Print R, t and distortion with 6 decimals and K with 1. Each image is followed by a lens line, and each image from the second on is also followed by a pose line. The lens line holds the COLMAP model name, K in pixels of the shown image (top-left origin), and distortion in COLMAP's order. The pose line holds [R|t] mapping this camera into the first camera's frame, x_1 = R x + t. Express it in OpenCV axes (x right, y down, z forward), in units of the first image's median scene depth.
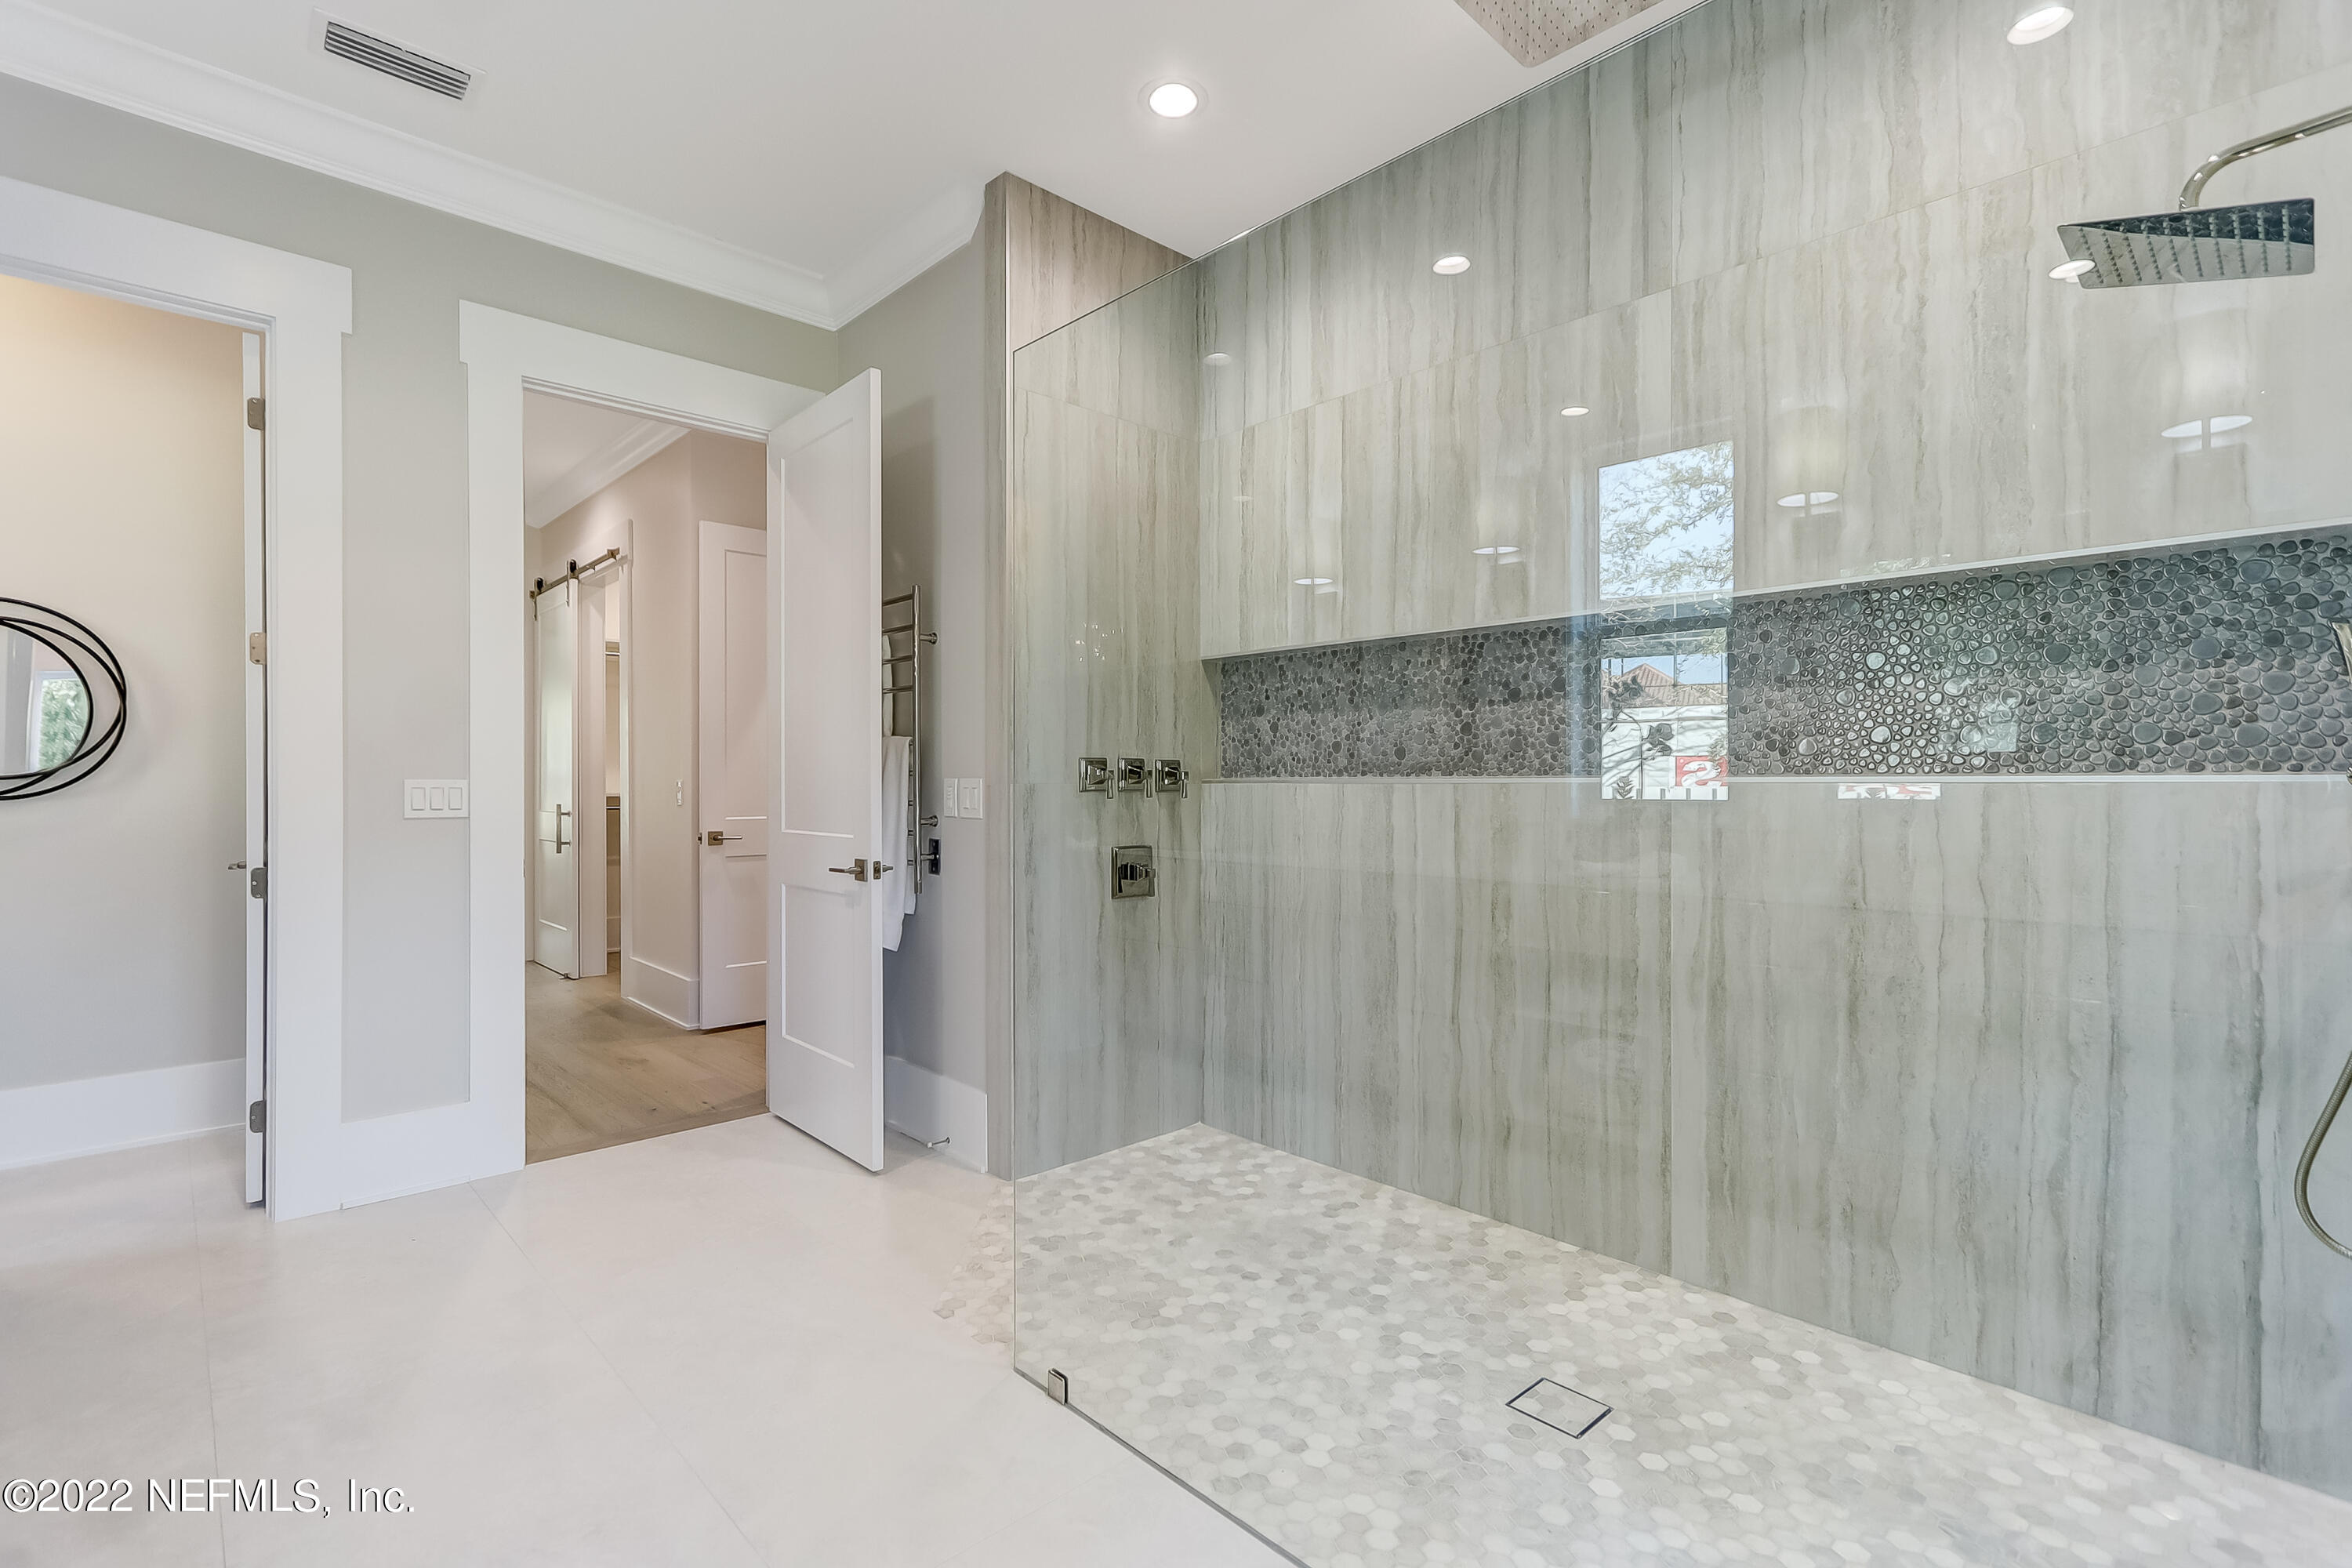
lens RADIAL K [[1080.1, 0, 1168.3], [0, 1080.1, 783.0], [0, 0, 1]] dist [0.002479, 0.001057]
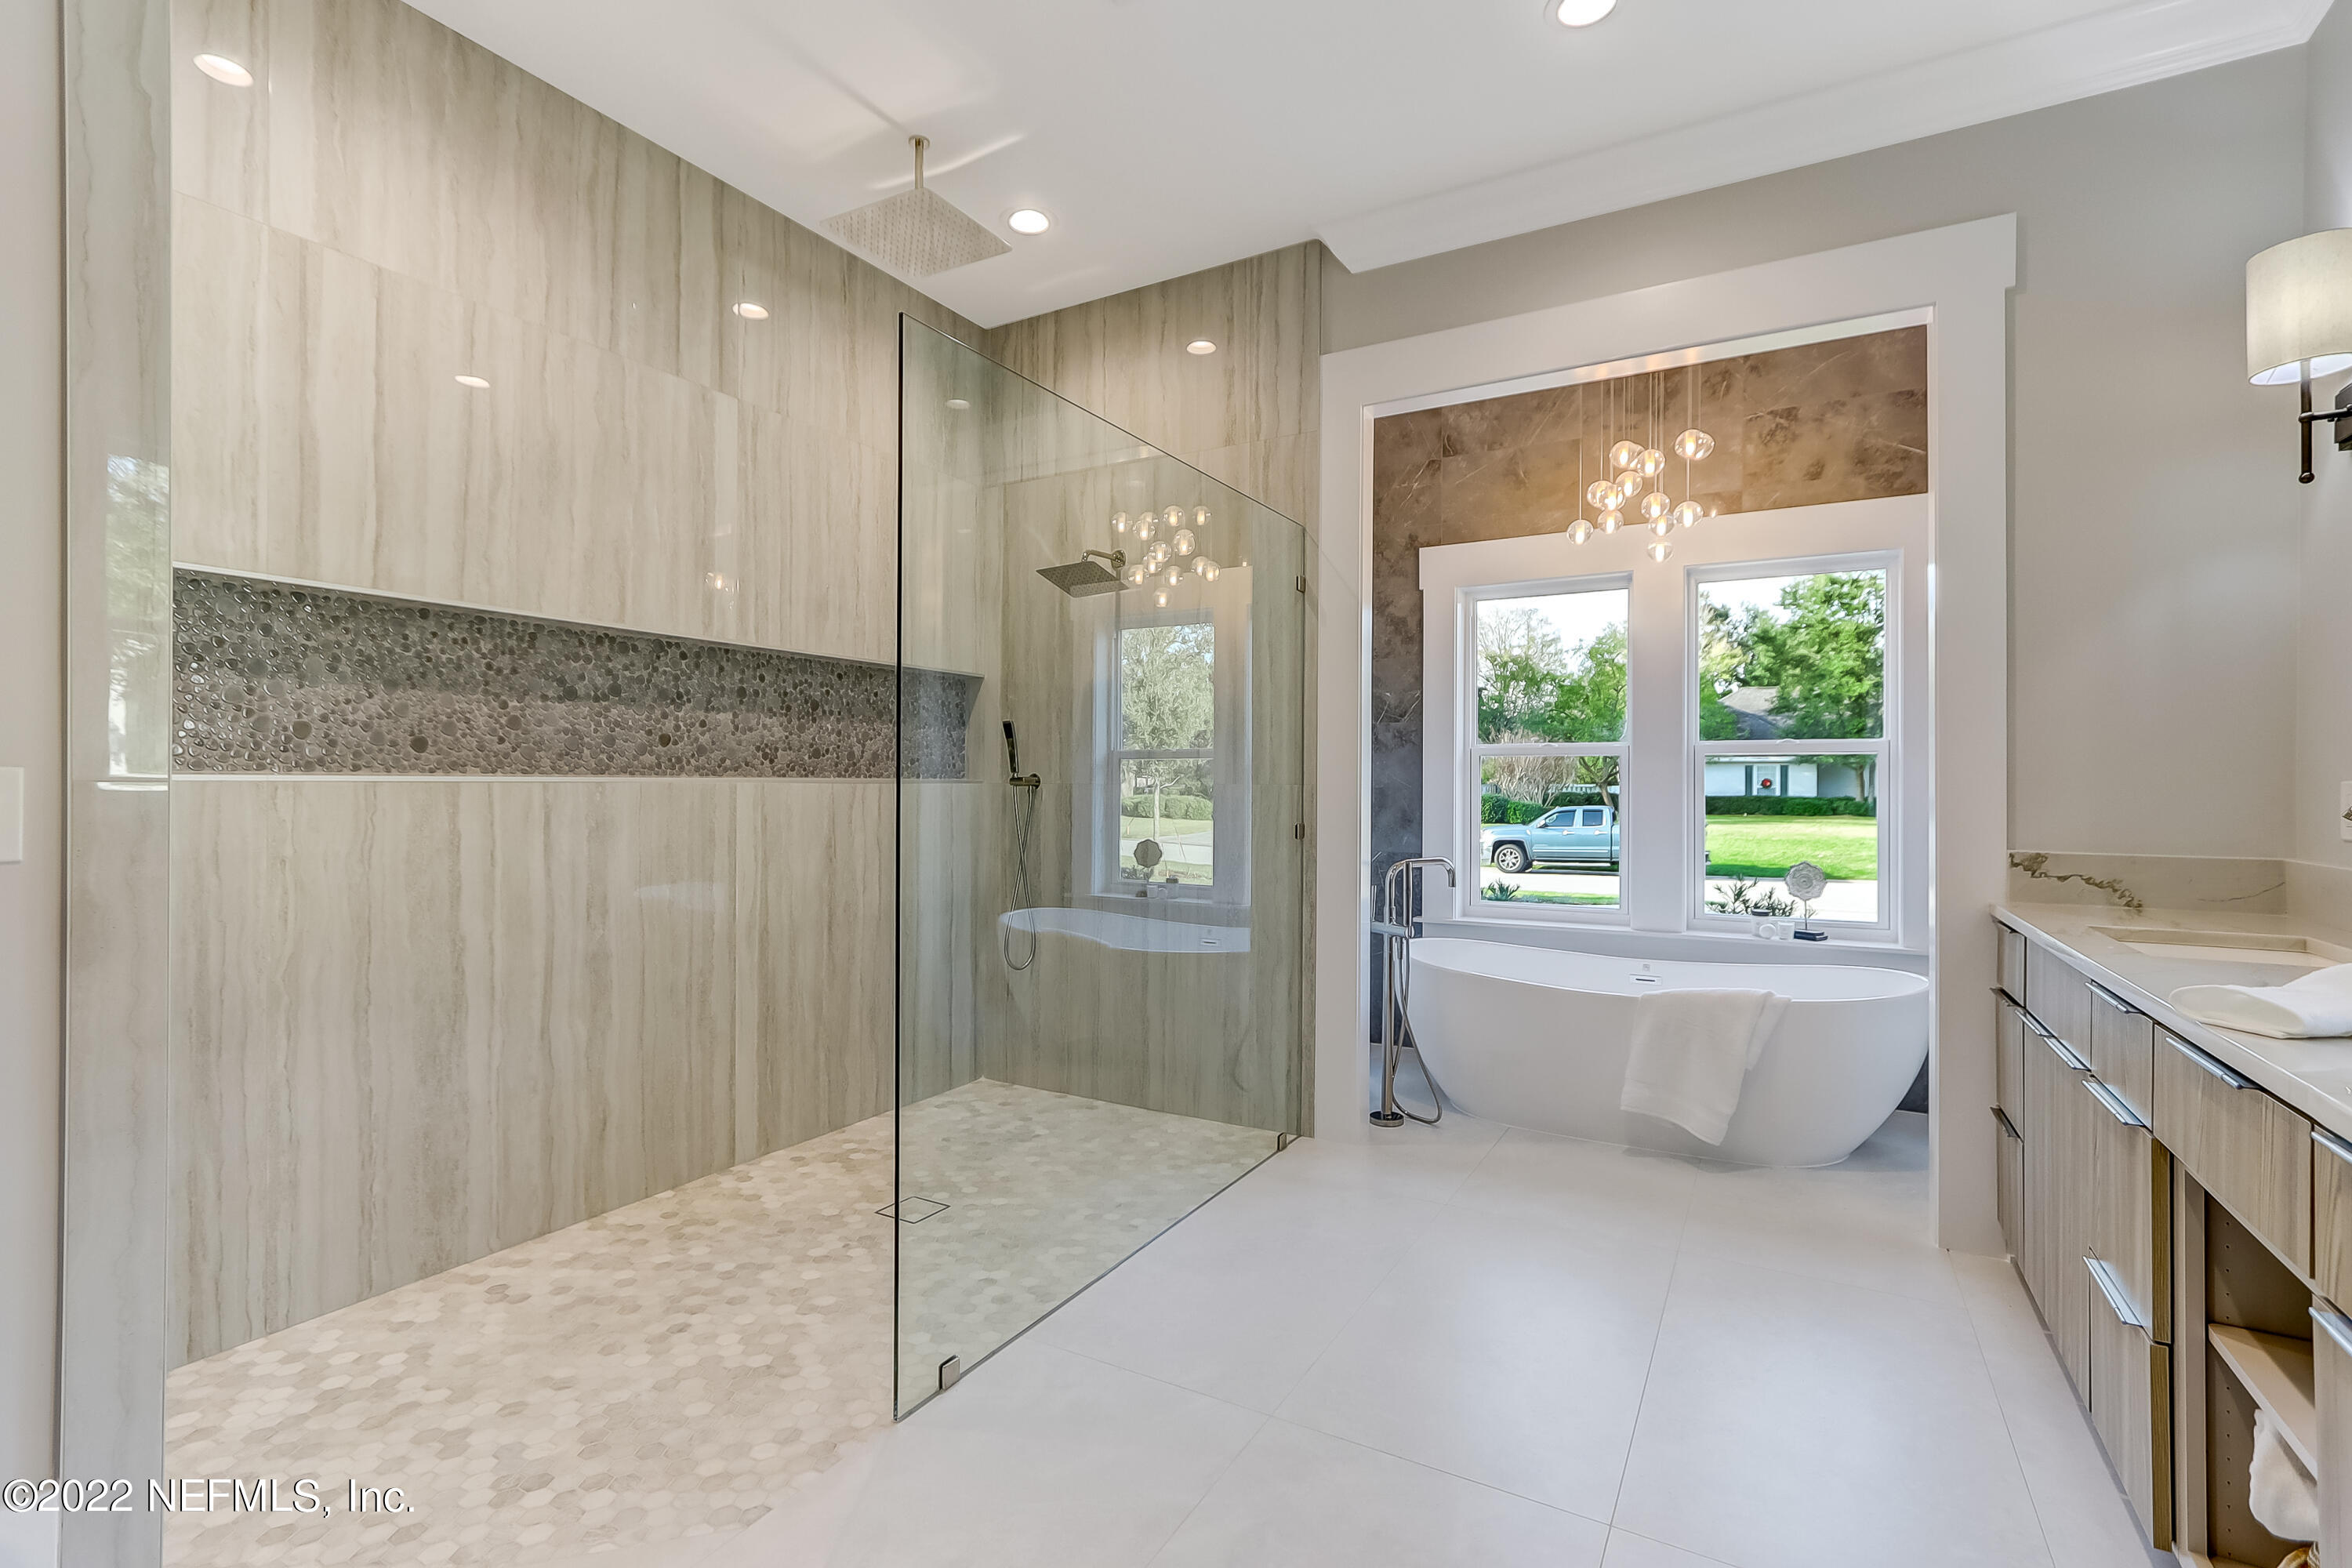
lens RADIAL K [[1080.1, 0, 1168.3], [0, 1080.1, 783.0], [0, 0, 1]] dist [0.002479, 0.001057]
pose [[-0.291568, 0.000548, 0.956550, -0.787429], [-0.004587, 0.999988, -0.001971, 0.000377], [-0.956539, -0.004962, -0.291562, 0.757985]]
